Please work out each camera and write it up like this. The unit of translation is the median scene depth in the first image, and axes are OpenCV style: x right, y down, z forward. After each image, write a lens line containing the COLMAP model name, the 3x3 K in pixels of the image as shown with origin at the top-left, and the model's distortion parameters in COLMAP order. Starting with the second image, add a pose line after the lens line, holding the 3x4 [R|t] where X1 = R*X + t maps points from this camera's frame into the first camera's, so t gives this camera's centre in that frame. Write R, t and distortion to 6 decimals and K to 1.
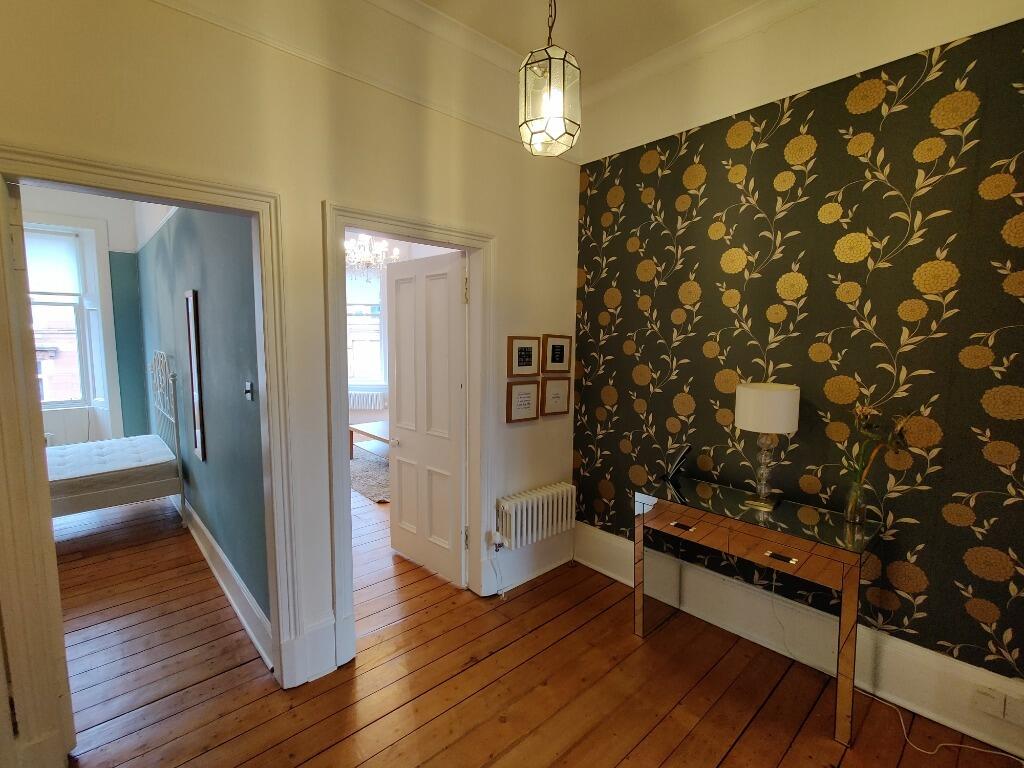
lens RADIAL K [[475.3, 0, 513.2], [0, 475.3, 380.1], [0, 0, 1]] dist [-0.014636, 0.006499]
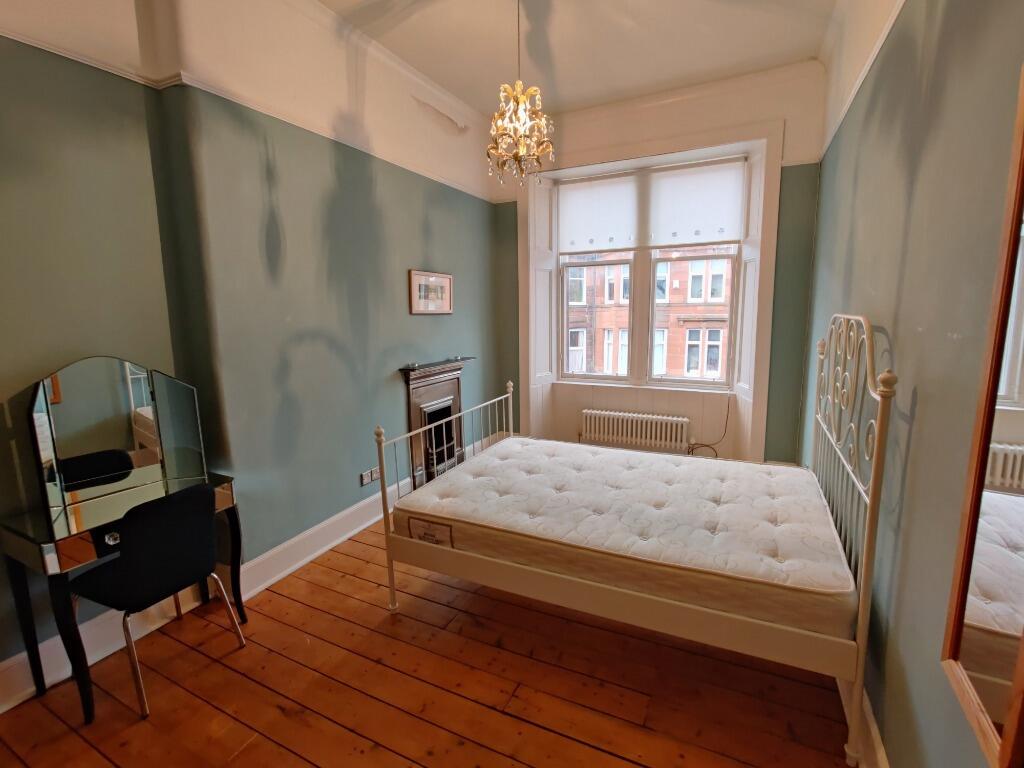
lens RADIAL K [[475.3, 0, 509.8], [0, 475.3, 384.2], [0, 0, 1]] dist [-0.014636, 0.006499]
pose [[0.351087, 0.134849, -0.926582, -0.360022], [-0.075723, 0.990423, 0.115448, -0.019962], [0.933276, 0.029631, 0.357936, 0.444478]]
